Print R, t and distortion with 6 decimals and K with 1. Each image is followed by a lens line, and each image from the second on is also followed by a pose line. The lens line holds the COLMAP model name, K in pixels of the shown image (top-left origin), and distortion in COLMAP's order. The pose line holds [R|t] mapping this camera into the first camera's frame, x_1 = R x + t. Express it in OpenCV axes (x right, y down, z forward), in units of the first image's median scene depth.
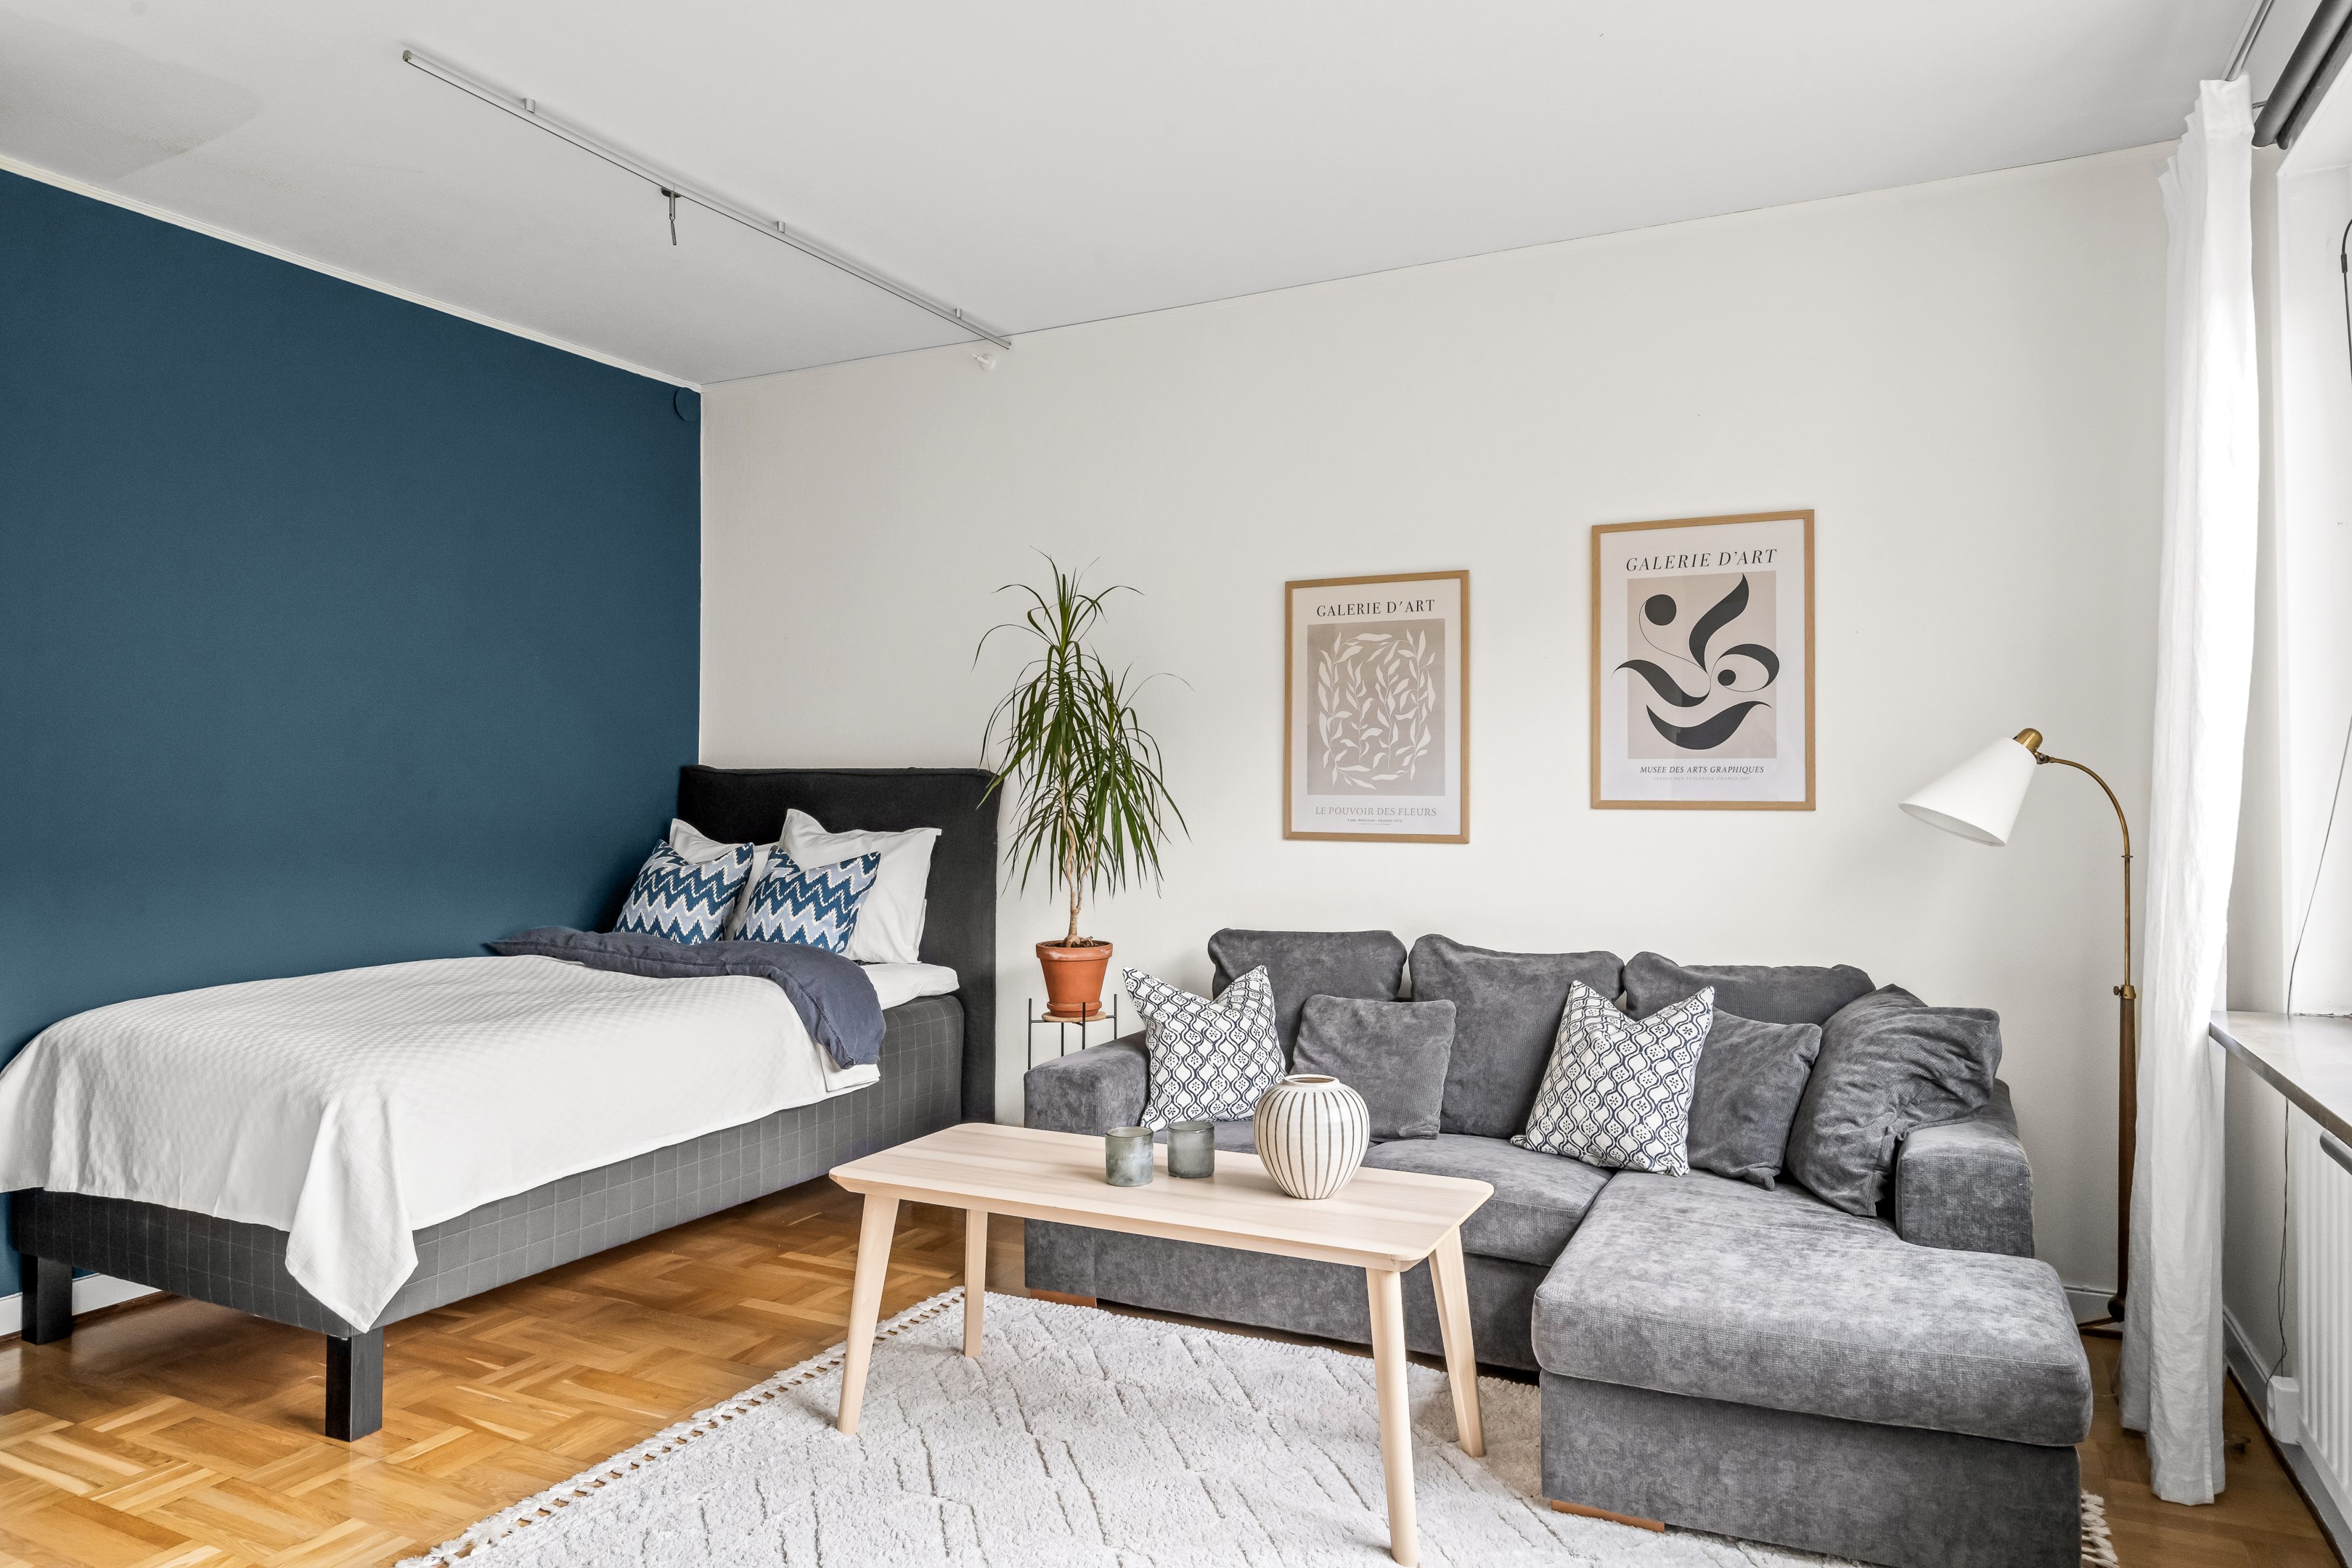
lens RADIAL K [[1477.2, 0, 1174.4], [0, 1477.2, 768.0], [0, 0, 1]] dist [-0.009202, 0.003050]
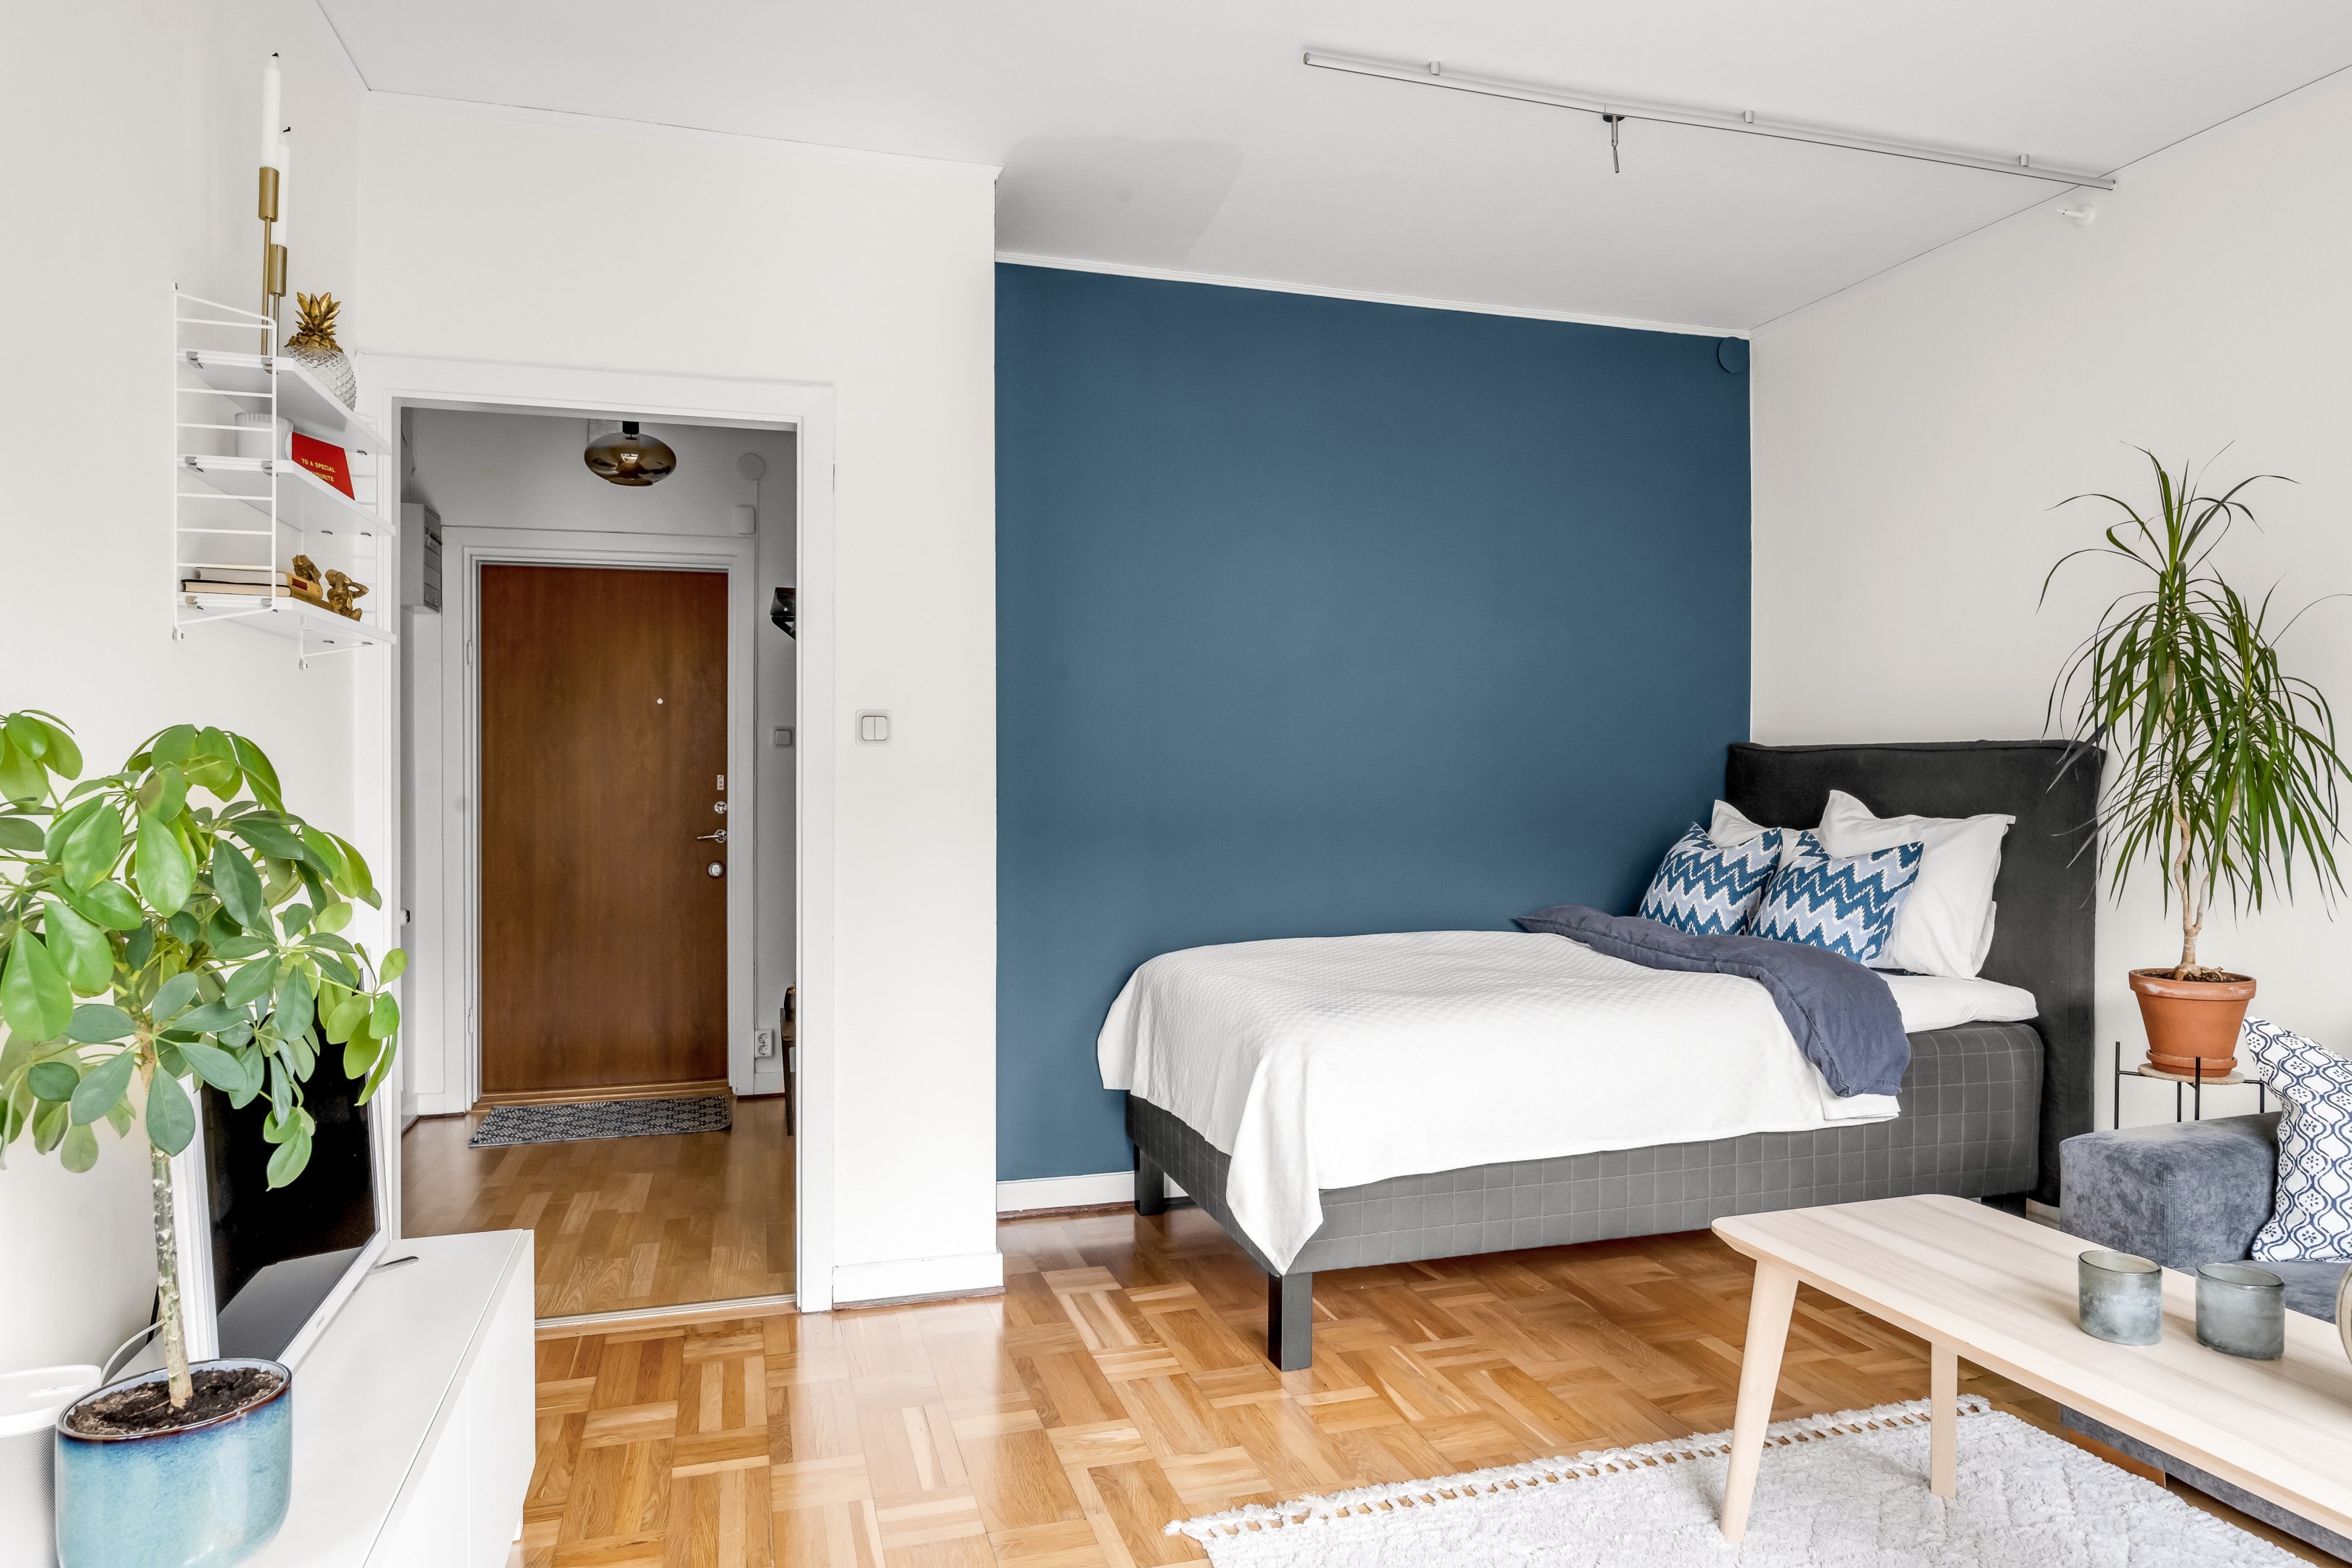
lens RADIAL K [[1415.9, 0, 1185.3], [0, 1415.9, 787.6], [0, 0, 1]] dist [-0.014125, 0.004996]
pose [[0.691906, 0.003843, -0.721977, 0.106403], [0.013834, 0.999732, 0.018580, 0.006917], [0.721855, -0.022844, 0.691668, 0.185264]]
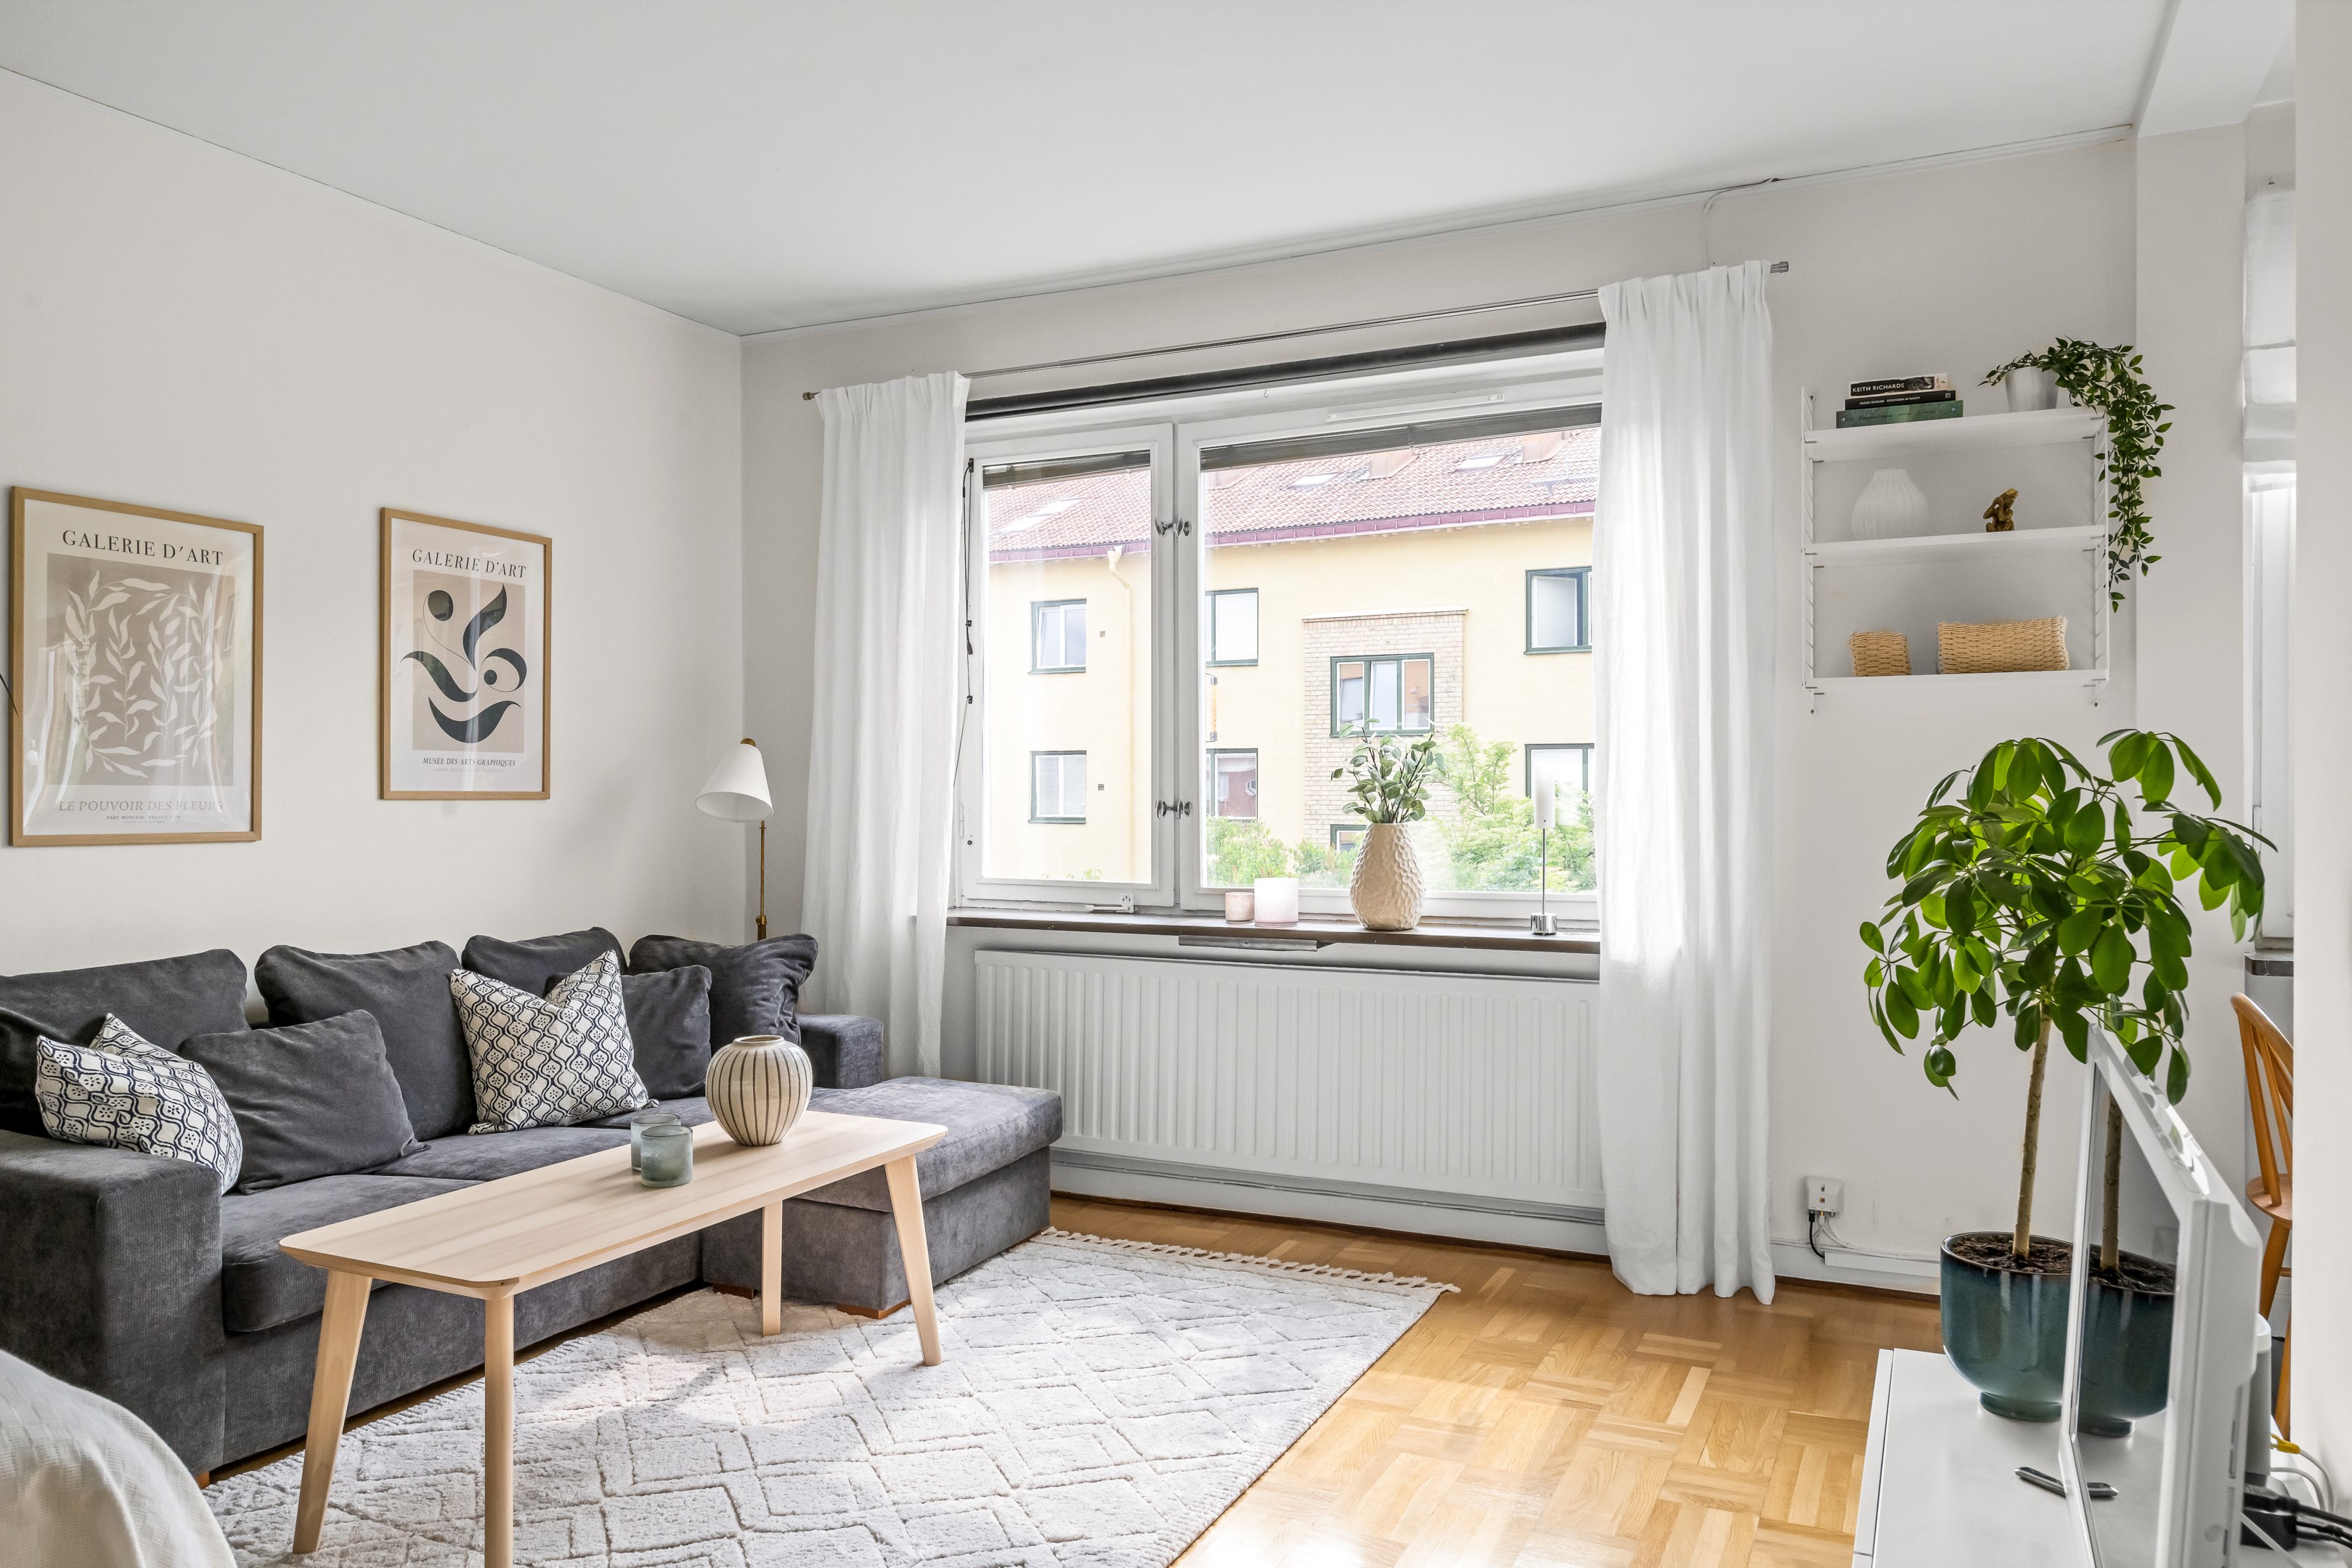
lens RADIAL K [[1598.7, 0, 1165.2], [0, 1598.7, 816.2], [0, 0, 1]] dist [-0.012278, -0.001769]
pose [[0.002206, -0.015538, 0.999877, -0.814343], [-0.016138, 0.999749, 0.015571, 0.014766], [-0.999867, -0.016170, 0.001954, 0.515245]]
